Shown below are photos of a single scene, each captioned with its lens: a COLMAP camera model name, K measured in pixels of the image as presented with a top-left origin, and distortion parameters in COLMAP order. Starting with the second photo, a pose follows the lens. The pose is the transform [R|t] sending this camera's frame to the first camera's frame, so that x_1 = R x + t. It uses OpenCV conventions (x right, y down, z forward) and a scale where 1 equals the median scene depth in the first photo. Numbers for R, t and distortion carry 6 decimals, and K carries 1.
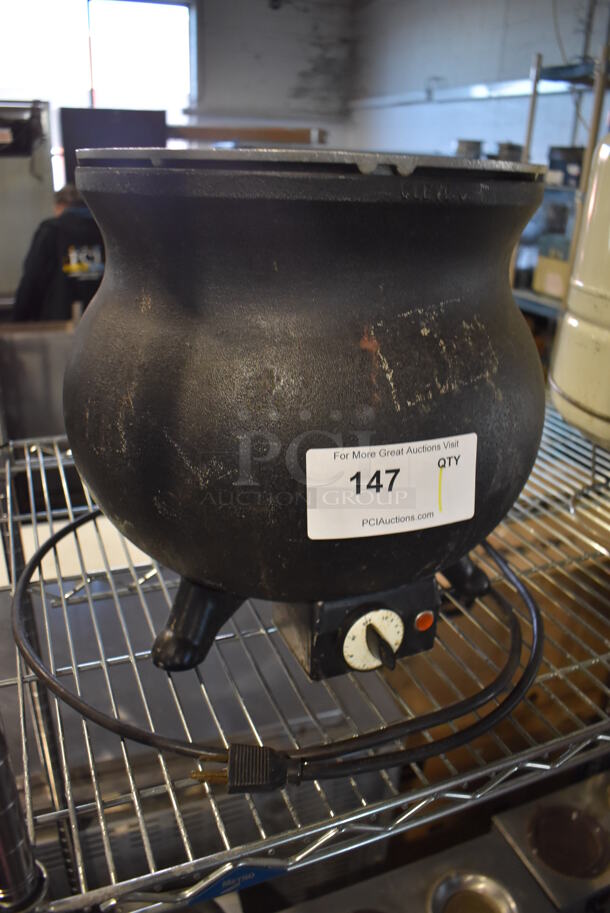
lens RADIAL K [[705.1, 0, 309.5], [0, 705.1, 454.8], [0, 0, 1]] dist [-0.097951, 0.010582]
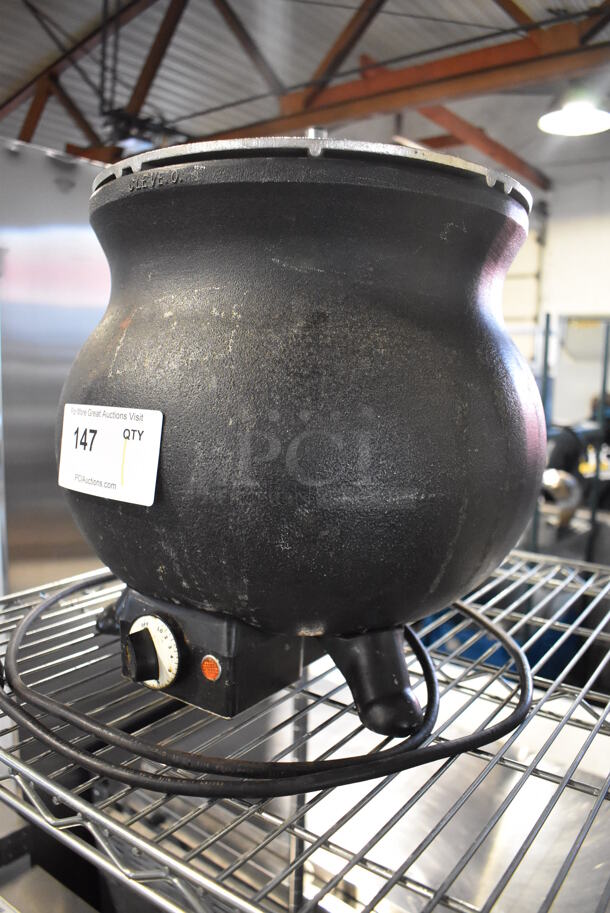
lens RADIAL K [[705.1, 0, 309.5], [0, 705.1, 454.8], [0, 0, 1]] dist [-0.097951, 0.010582]
pose [[0.529725, 0.083496, -0.844049, 1.150441], [-0.341530, 0.931898, -0.122158, 0.071198], [0.776369, 0.352978, 0.522167, 0.689930]]
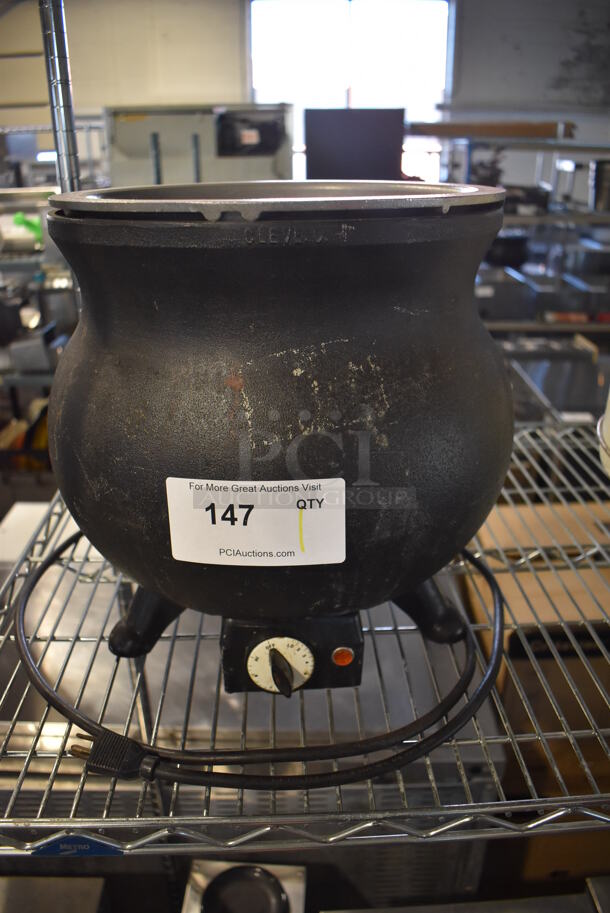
lens RADIAL K [[705.1, 0, 309.5], [0, 705.1, 454.8], [0, 0, 1]] dist [-0.097951, 0.010582]
pose [[0.938114, 0.100689, -0.331366, 0.520368], [-0.097855, 0.994880, 0.025274, -0.084204], [0.332214, 0.008716, 0.943164, 0.056782]]
